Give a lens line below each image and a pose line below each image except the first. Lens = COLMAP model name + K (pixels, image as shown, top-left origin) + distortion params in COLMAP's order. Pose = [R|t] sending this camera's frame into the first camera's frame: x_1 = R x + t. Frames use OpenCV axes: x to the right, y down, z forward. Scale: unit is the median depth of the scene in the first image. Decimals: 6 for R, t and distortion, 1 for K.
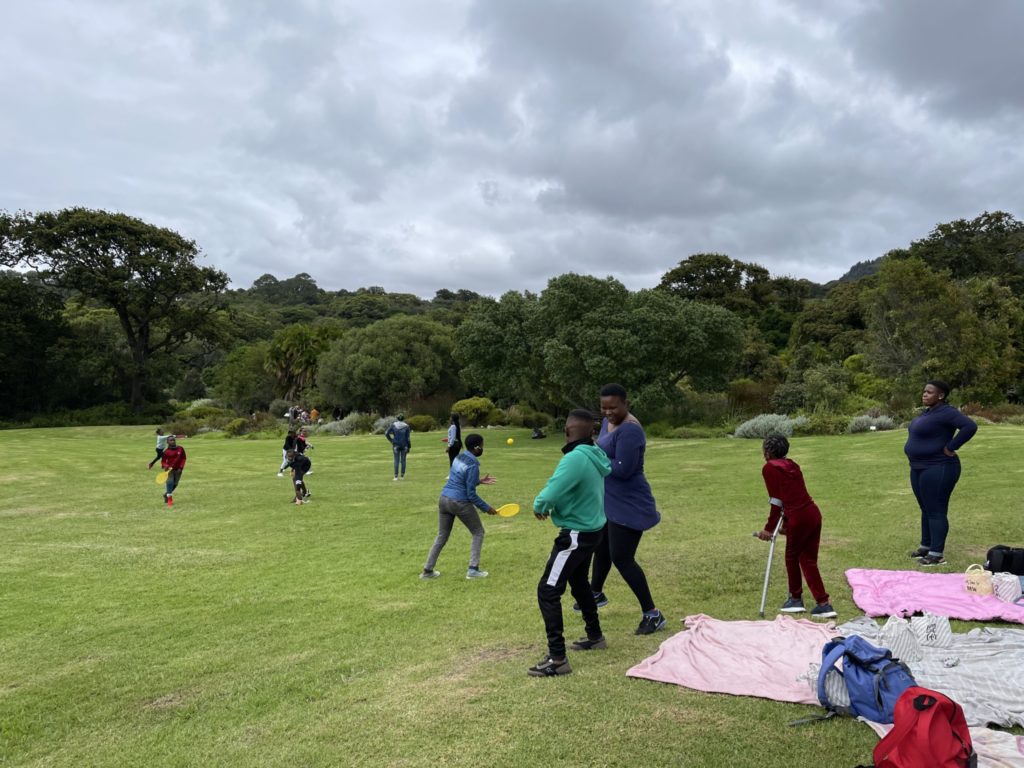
lens RADIAL K [[777.4, 0, 512.0], [0, 777.4, 384.0], [0, 0, 1]] dist [0.071191, -0.099177]
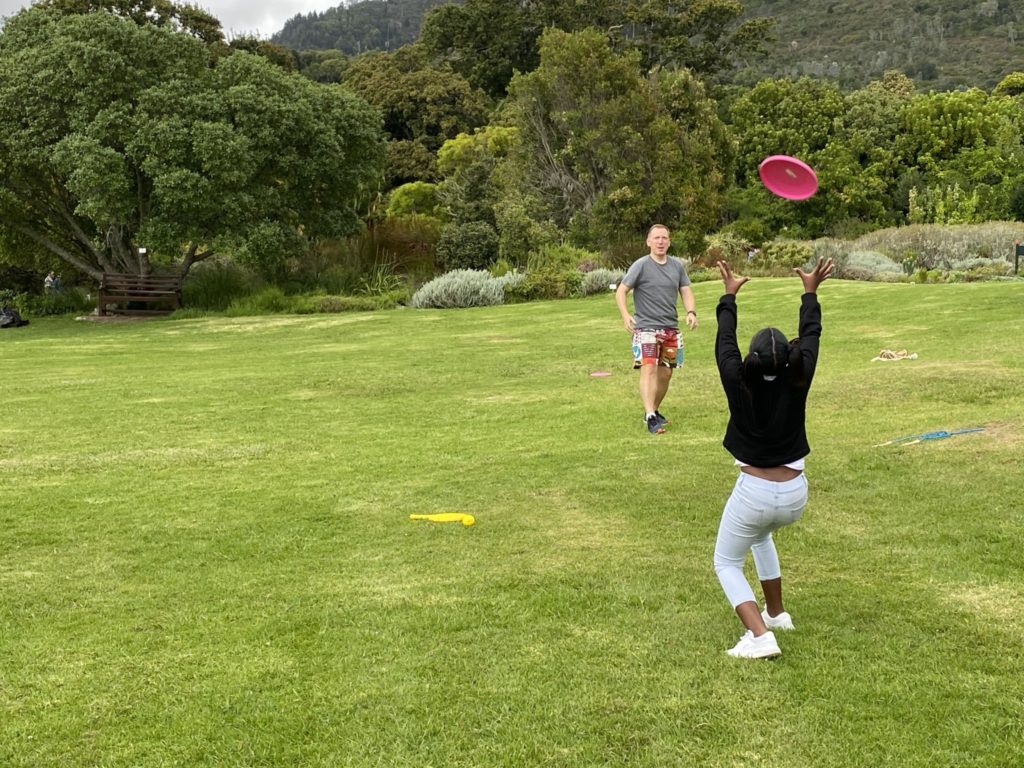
lens RADIAL K [[1517.6, 0, 512.0], [0, 1517.6, 384.0], [0, 0, 1]] dist [0.229844, -0.787002]
pose [[0.848536, -0.050438, 0.526728, -3.912395], [0.000838, 0.995573, 0.093984, 0.200985], [-0.529137, -0.079307, 0.844822, -0.936331]]
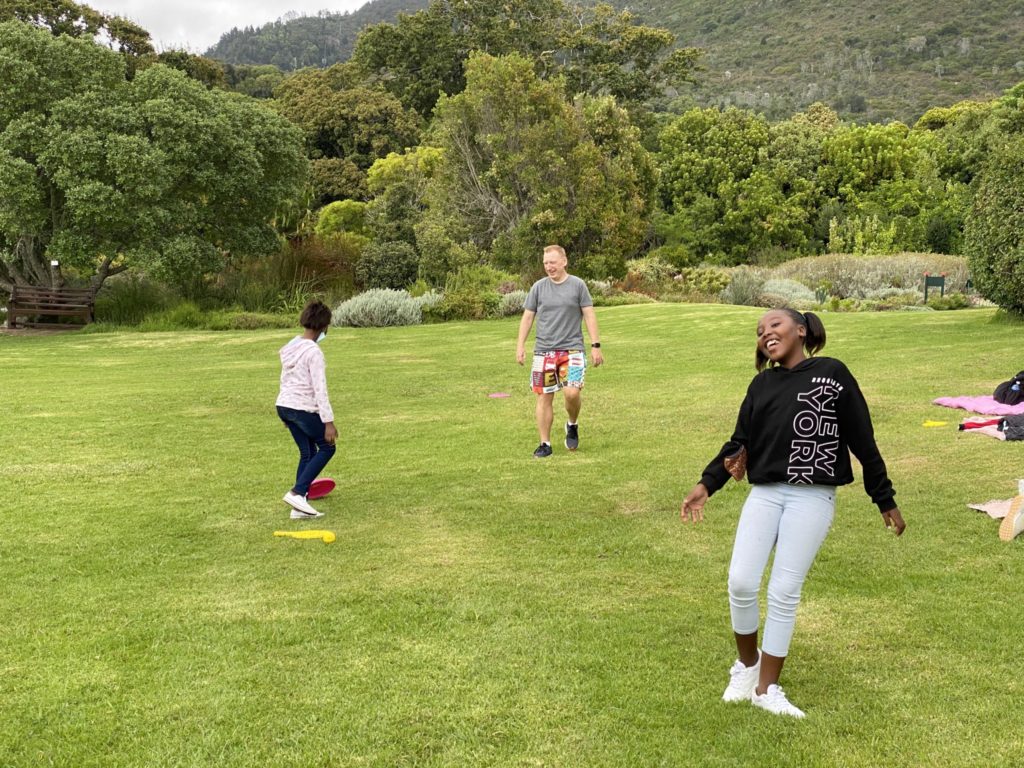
lens RADIAL K [[1517.2, 0, 541.2], [0, 1517.2, 386.9], [0, 0, 1]] dist [0.183721, -0.394697]
pose [[0.814858, -0.031574, 0.578800, -3.793743], [-0.019467, 0.996462, 0.081764, 0.191513], [-0.579334, -0.077894, 0.811360, -1.117367]]
